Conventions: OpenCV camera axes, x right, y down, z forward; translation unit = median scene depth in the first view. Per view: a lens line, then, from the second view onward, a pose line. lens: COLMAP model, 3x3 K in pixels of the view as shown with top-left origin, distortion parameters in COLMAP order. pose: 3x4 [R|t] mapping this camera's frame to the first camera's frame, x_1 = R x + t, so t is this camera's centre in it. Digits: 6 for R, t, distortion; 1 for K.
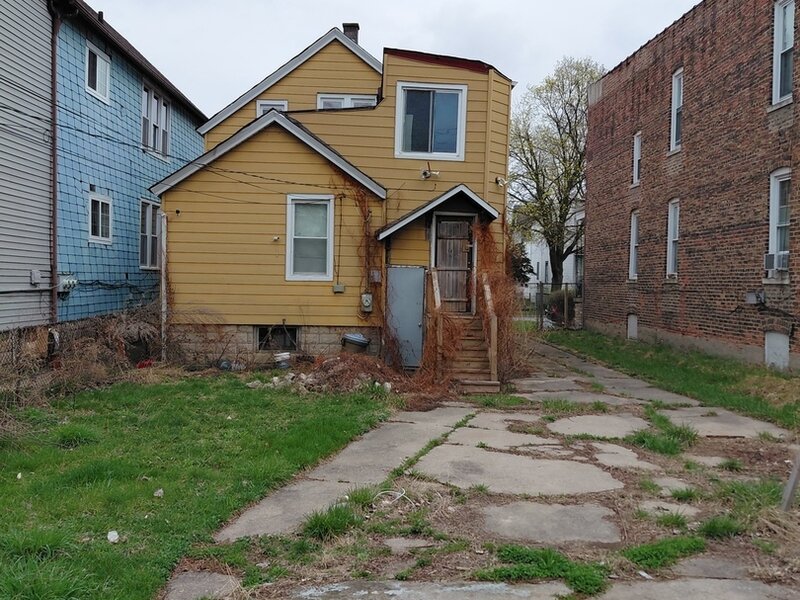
lens RADIAL K [[583.2, 0, 398.4], [0, 583.2, 292.8], [0, 0, 1]] dist [0.122088, -0.175395]
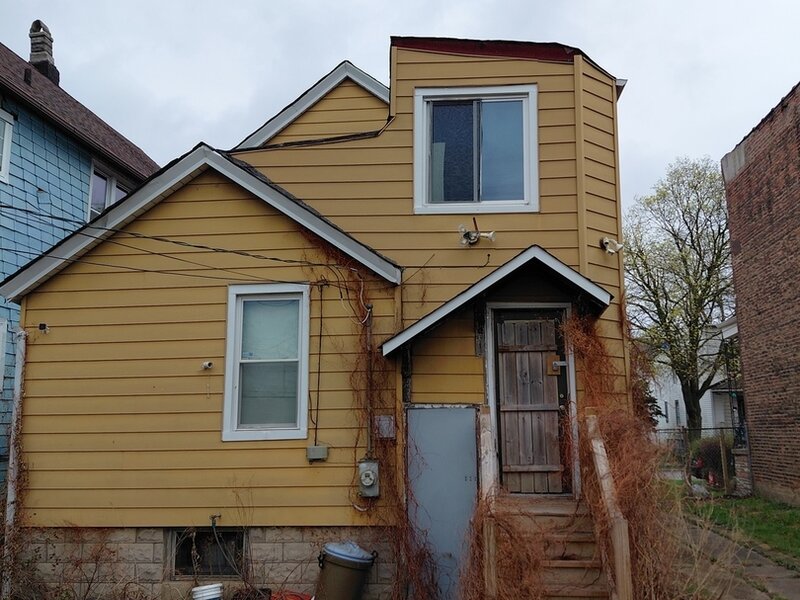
lens RADIAL K [[785.5, 0, 400.0], [0, 785.5, 300.0], [0, 0, 1]] dist [0.222955, -0.565795]
pose [[0.994774, -0.047081, -0.090595, 0.045193], [0.029645, 0.982296, -0.184978, -0.007856], [0.097700, 0.181325, 0.978558, 0.269280]]
